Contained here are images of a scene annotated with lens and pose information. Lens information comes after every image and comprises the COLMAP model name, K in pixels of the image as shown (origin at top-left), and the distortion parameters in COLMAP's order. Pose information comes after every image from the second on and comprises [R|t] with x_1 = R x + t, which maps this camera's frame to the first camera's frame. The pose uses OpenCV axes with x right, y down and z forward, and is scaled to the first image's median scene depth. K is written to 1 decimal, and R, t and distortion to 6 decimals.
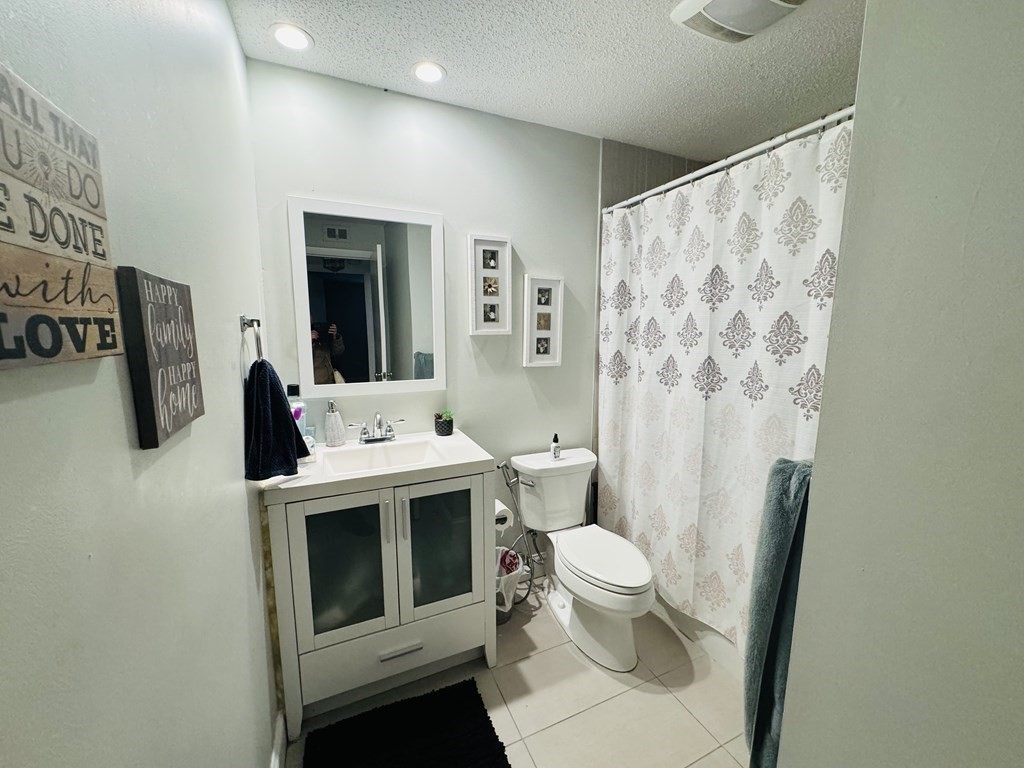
lens RADIAL K [[408.9, 0, 512.2], [0, 408.9, 384.3], [0, 0, 1]] dist [-0.000582, 0.000348]
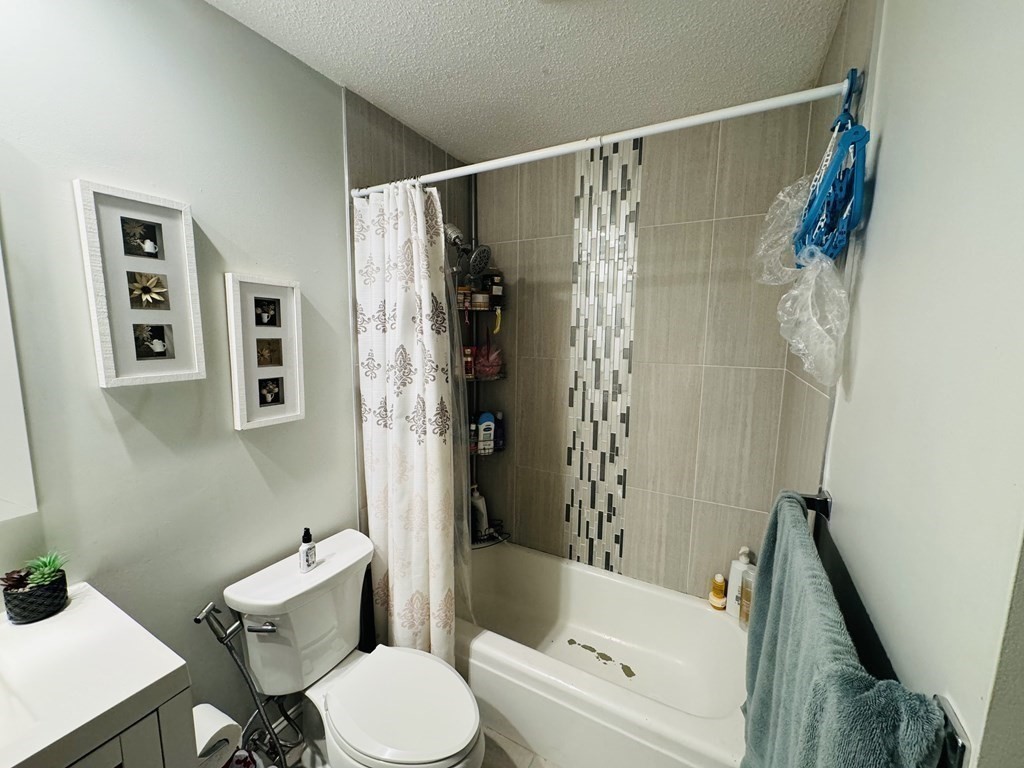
lens RADIAL K [[408.9, 0, 511.5], [0, 408.9, 385.6], [0, 0, 1]] dist [-0.000582, 0.000348]
pose [[0.803135, -0.070216, 0.591645, 0.002123], [0.075094, 0.997042, 0.016391, -0.087126], [-0.591046, 0.031265, 0.806032, 0.291229]]
